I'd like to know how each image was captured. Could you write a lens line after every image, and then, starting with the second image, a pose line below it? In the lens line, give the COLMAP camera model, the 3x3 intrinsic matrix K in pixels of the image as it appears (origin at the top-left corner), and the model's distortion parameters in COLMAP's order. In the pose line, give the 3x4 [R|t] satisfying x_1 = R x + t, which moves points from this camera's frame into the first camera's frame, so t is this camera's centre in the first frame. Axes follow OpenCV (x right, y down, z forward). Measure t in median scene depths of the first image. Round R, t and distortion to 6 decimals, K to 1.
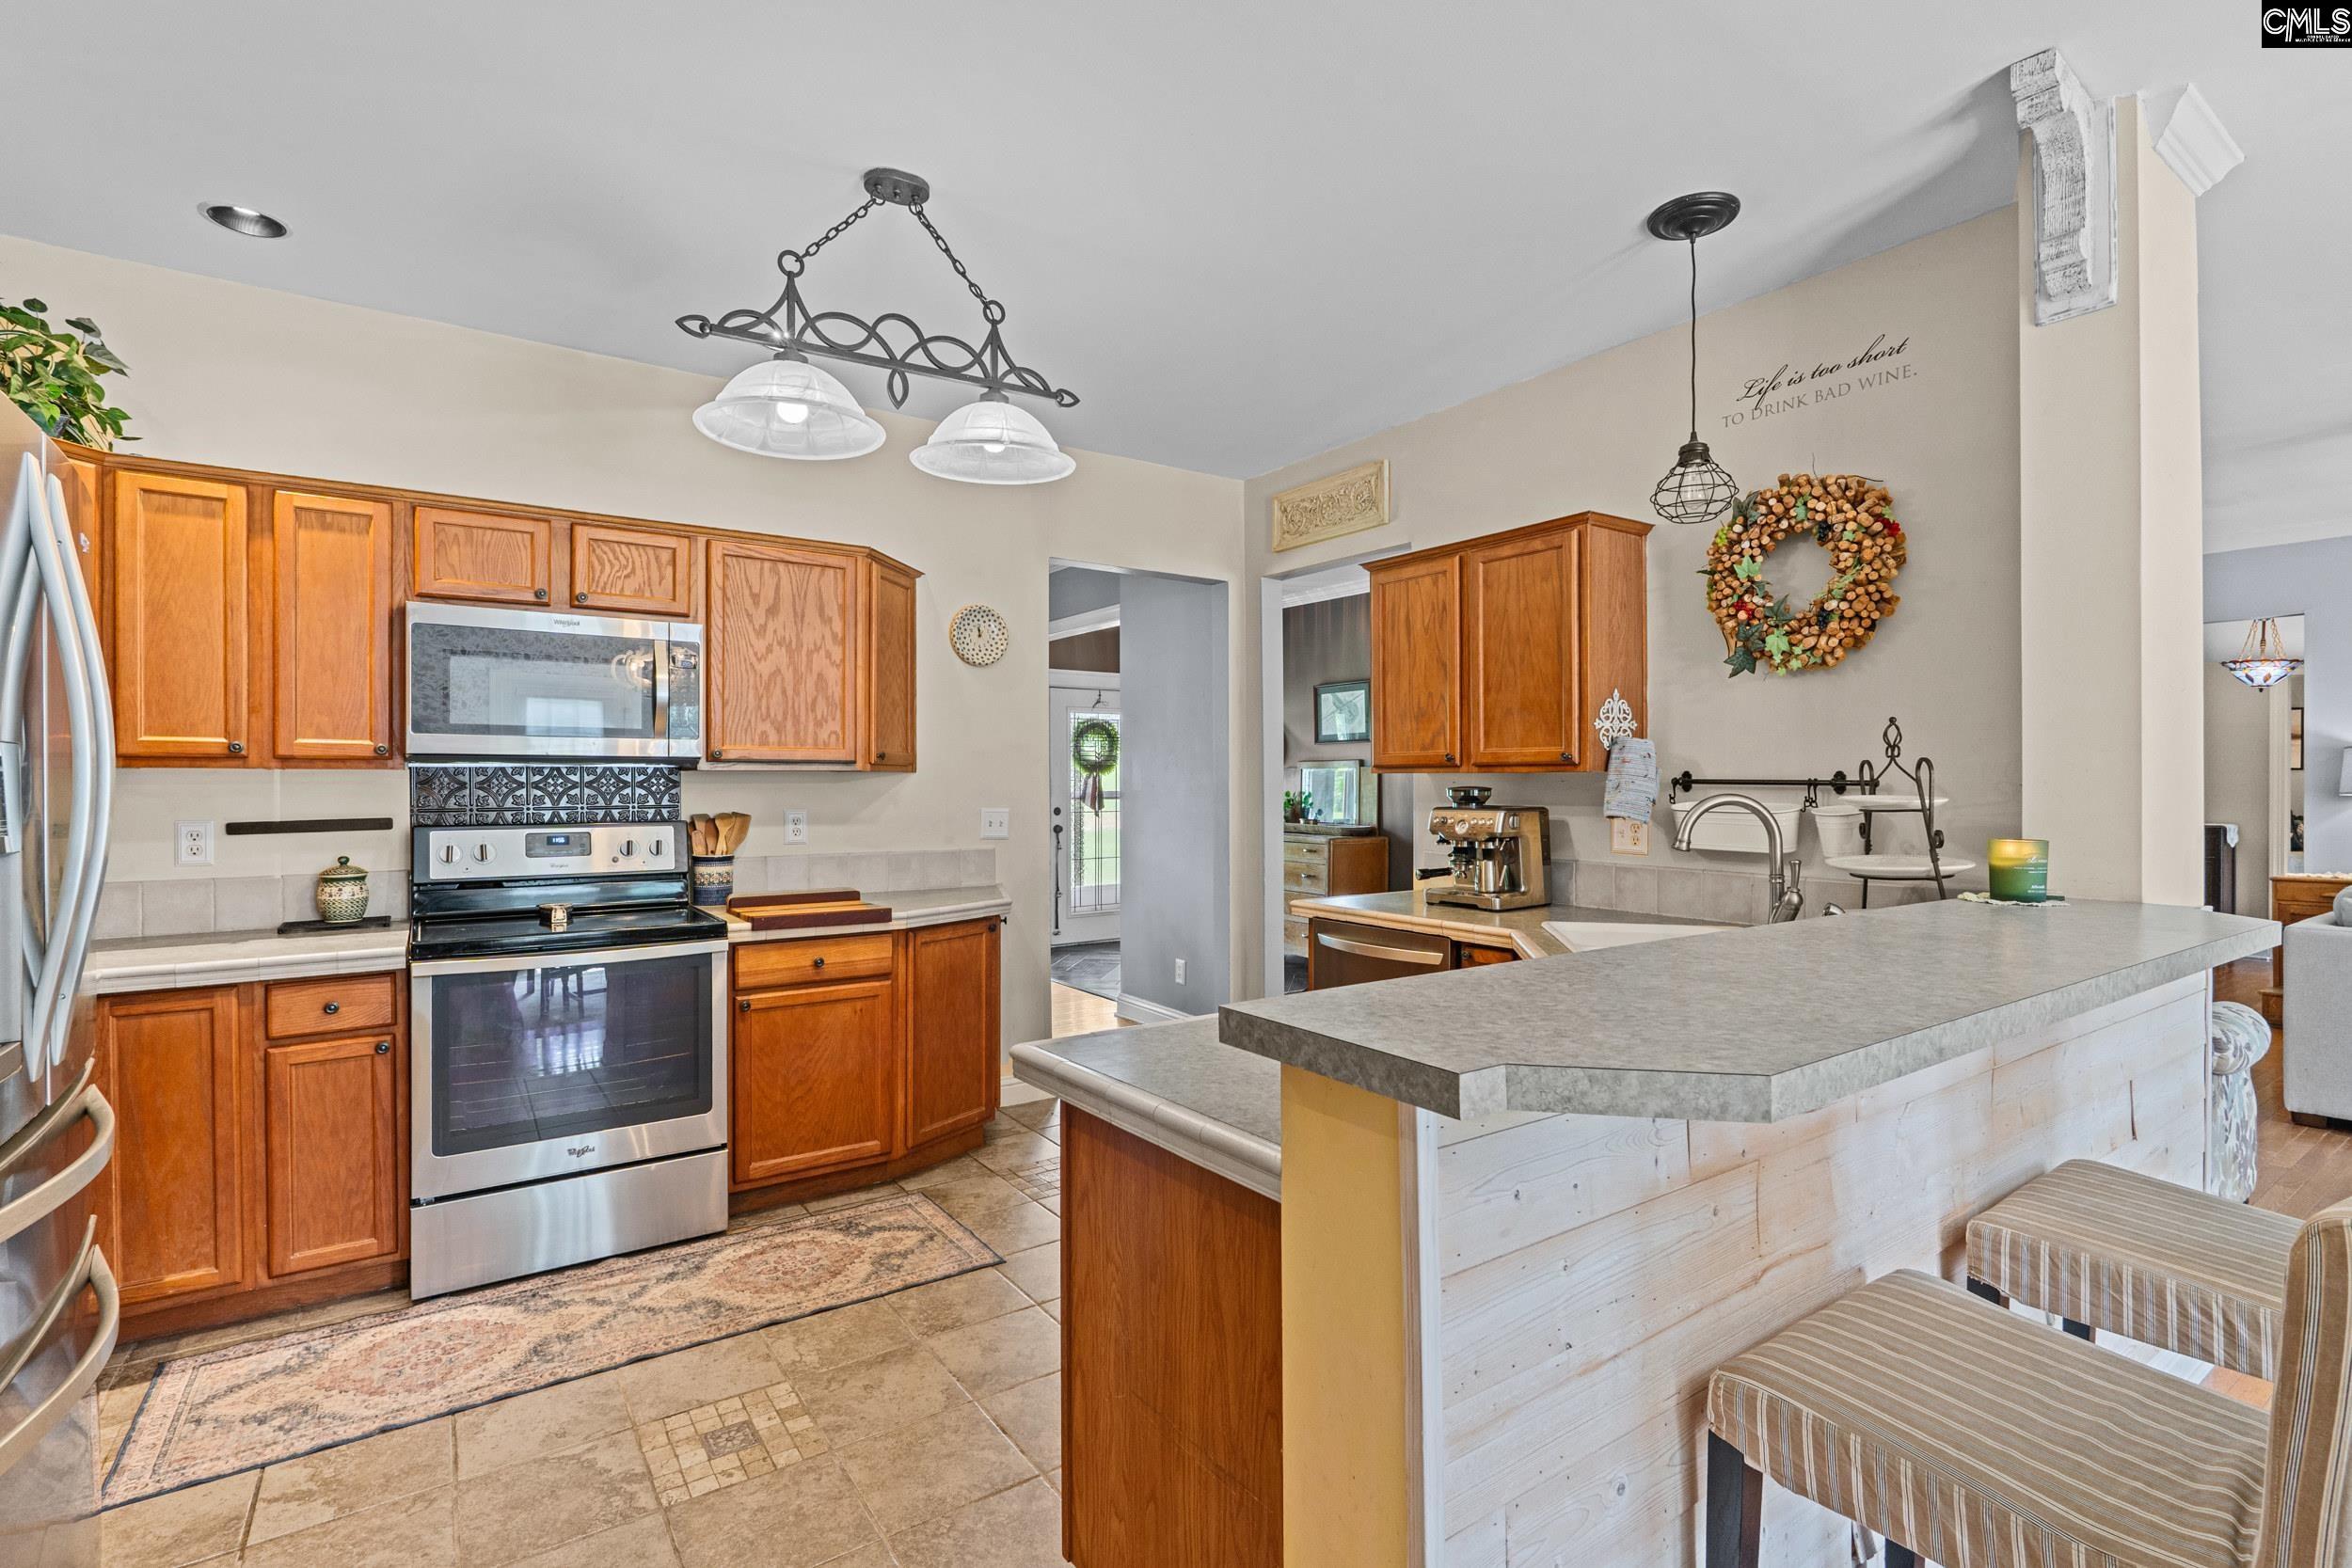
lens RADIAL K [[1081.6, 0, 1179.2], [0, 1081.6, 788.5], [0, 0, 1]] dist [-0.003688, -0.000706]
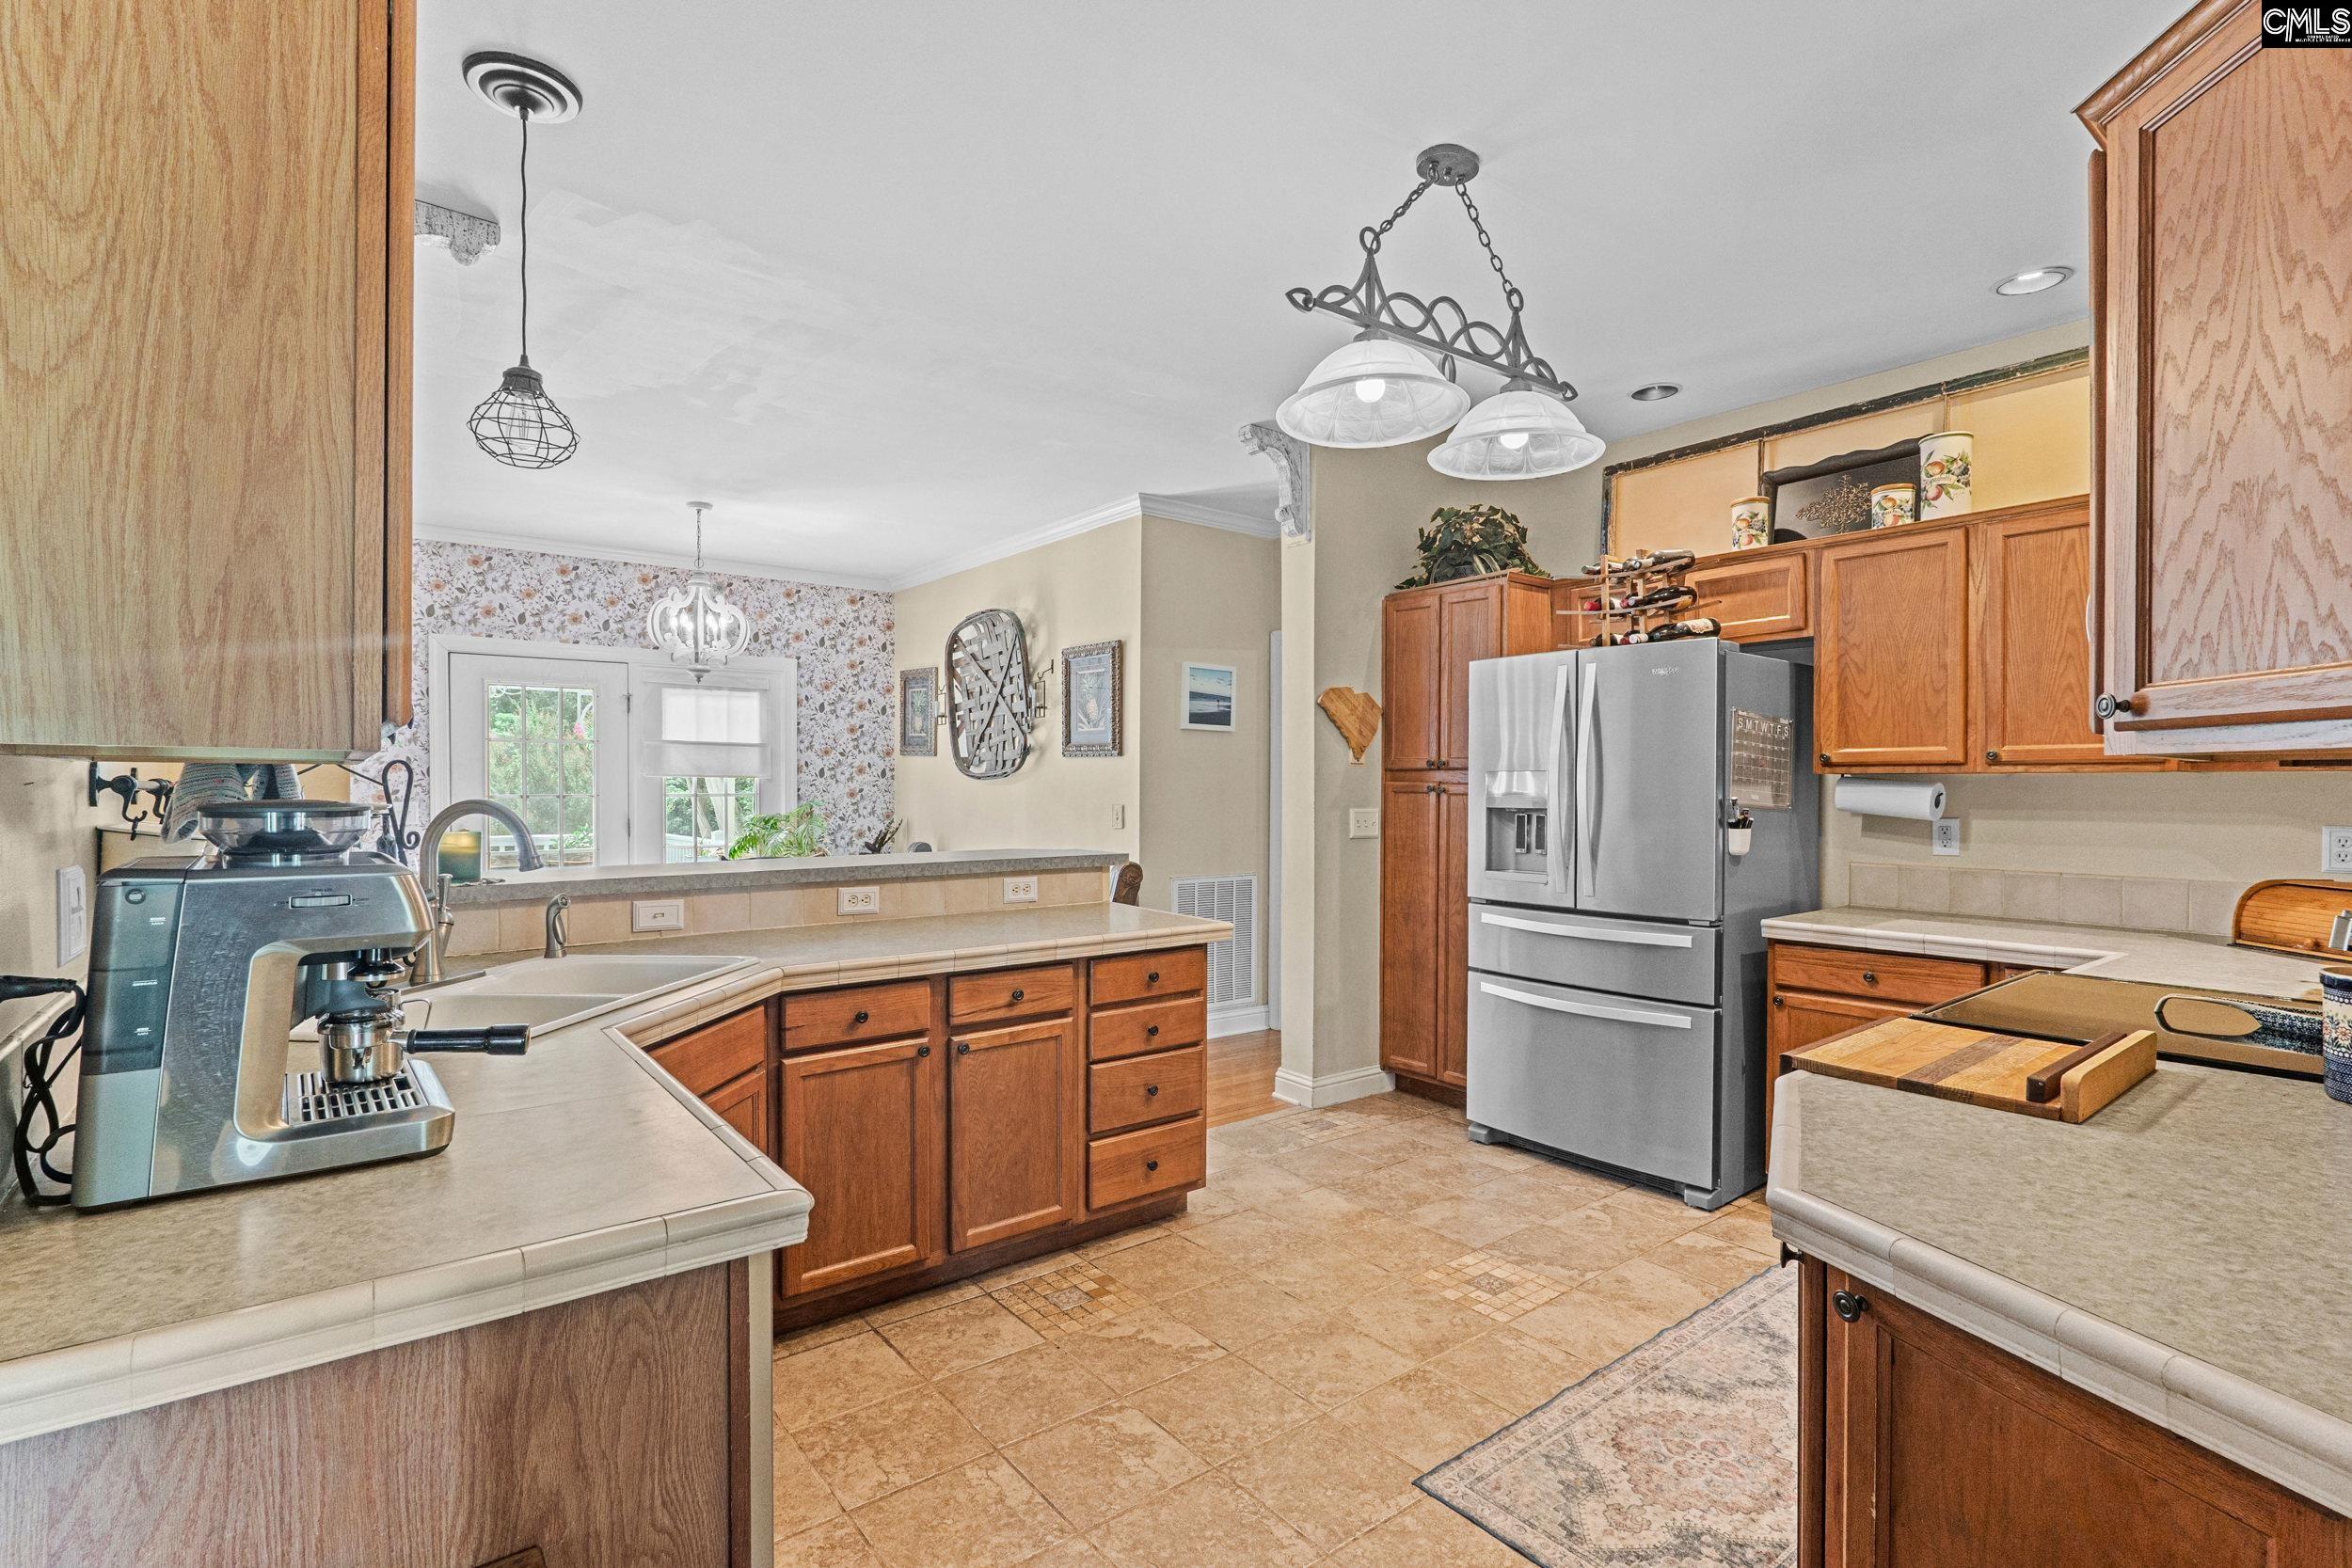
lens RADIAL K [[1081.6, 0, 1179.2], [0, 1081.6, 788.5], [0, 0, 1]] dist [-0.003688, -0.000706]
pose [[-0.998551, 0.001503, -0.053793, 0.026334], [0.000866, 0.999929, 0.011867, -0.014141], [0.053807, 0.011804, -0.998482, 1.803385]]
